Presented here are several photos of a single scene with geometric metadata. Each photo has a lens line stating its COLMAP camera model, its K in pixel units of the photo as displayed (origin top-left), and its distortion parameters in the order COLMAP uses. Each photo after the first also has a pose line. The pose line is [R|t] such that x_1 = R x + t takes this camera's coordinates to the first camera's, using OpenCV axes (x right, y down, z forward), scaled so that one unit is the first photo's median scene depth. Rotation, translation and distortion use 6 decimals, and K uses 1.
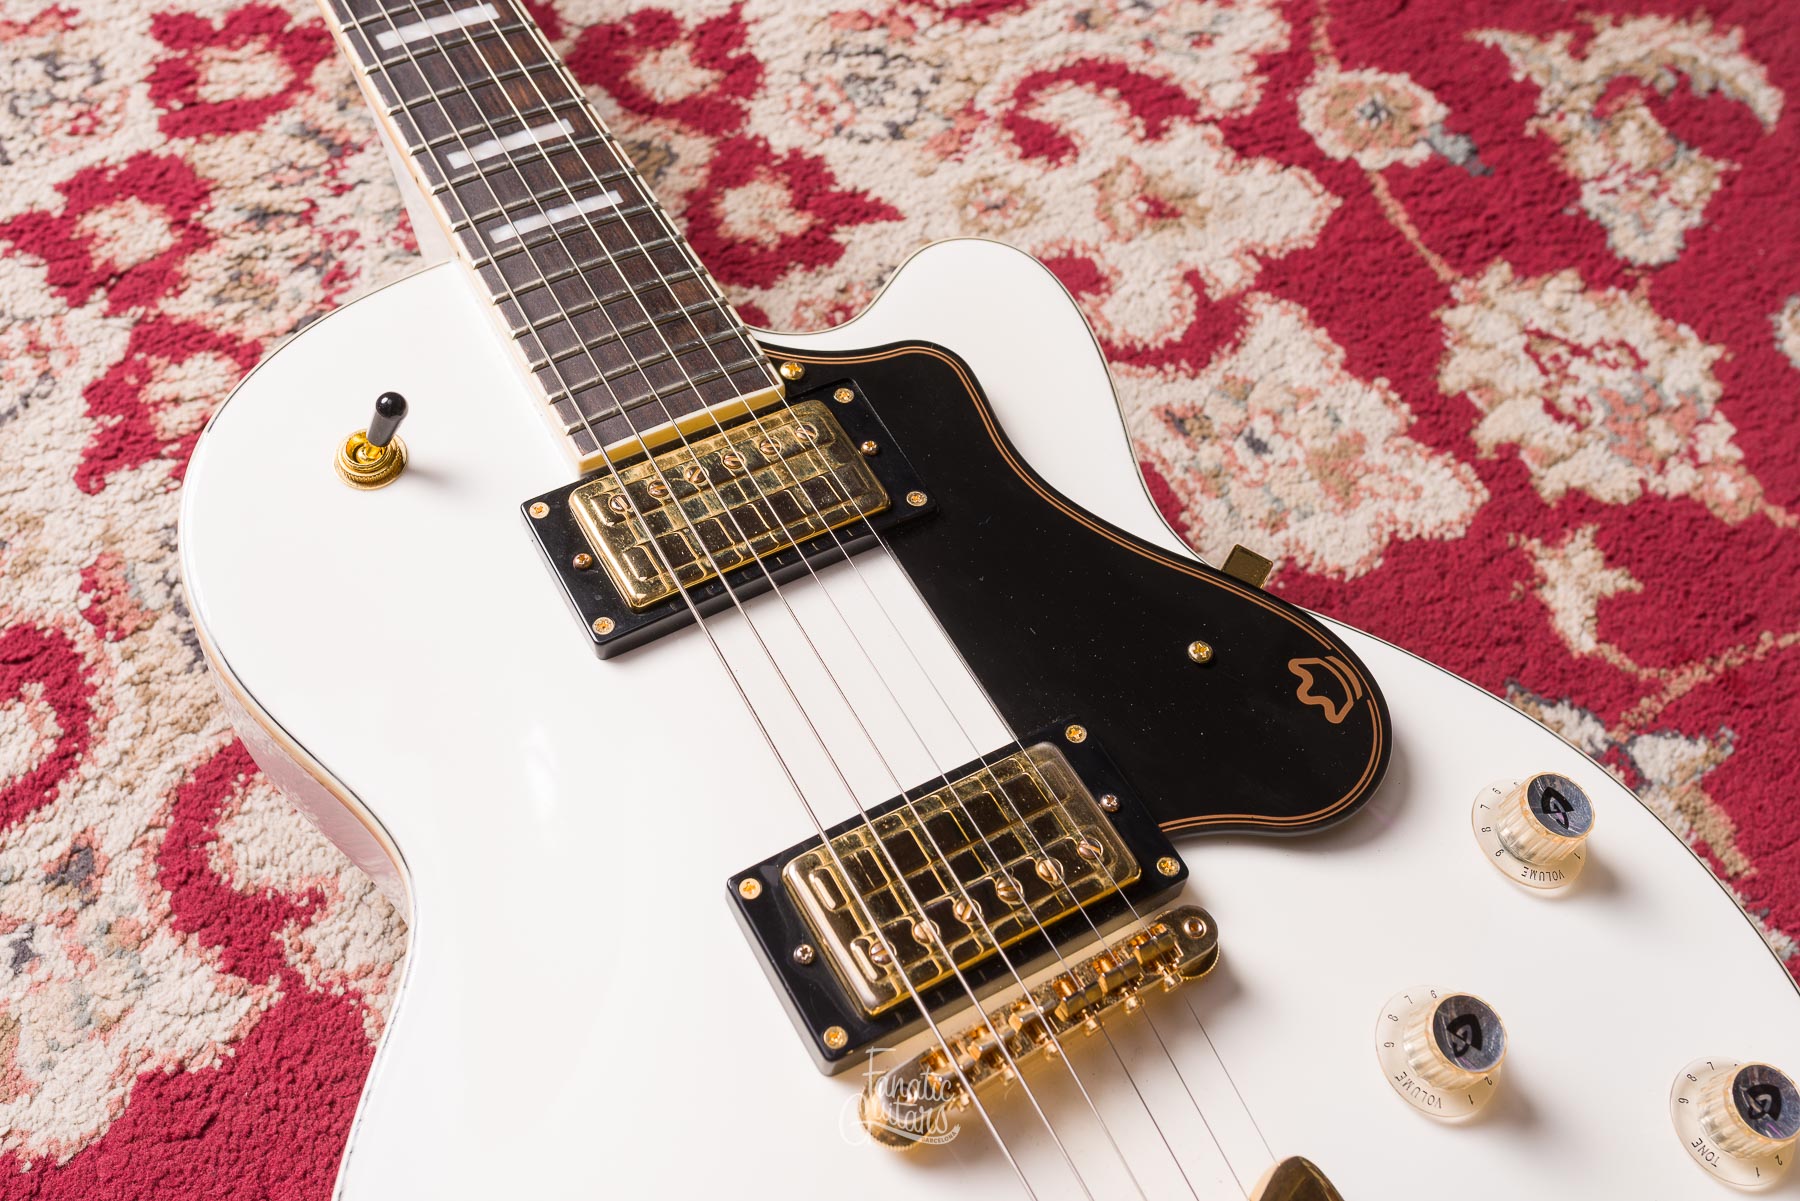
lens RADIAL K [[1813.2, 0, 836.1], [0, 1813.2, 593.5], [0, 0, 1]] dist [0.001348, 0.000000]
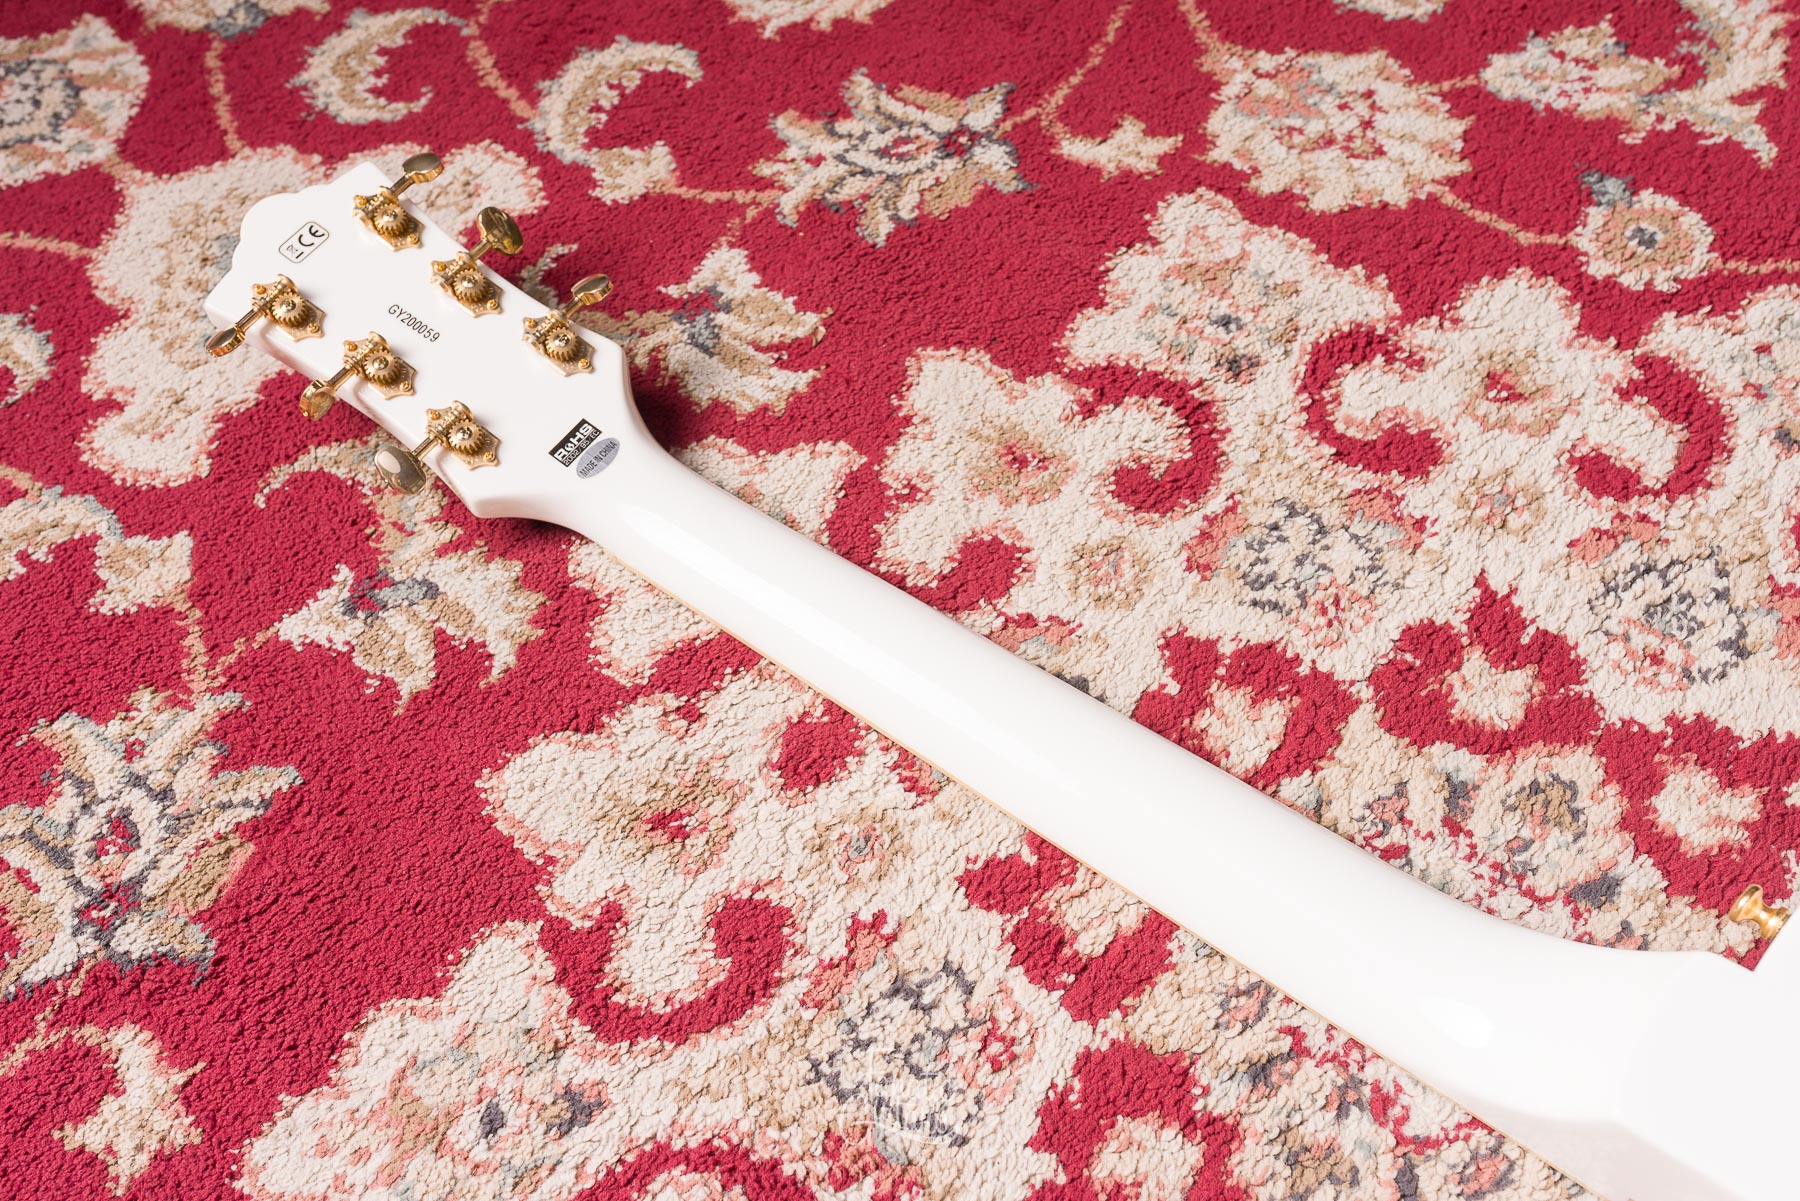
lens RADIAL K [[1739.6, 0, 898.6], [0, 1739.6, 602.7], [0, 0, 1]] dist [-0.001097, 0.000000]
pose [[0.906051, -0.410030, 0.104631, -0.468726], [0.415995, 0.908370, -0.042573, -0.448339], [-0.077588, 0.082099, 0.993599, 0.168579]]
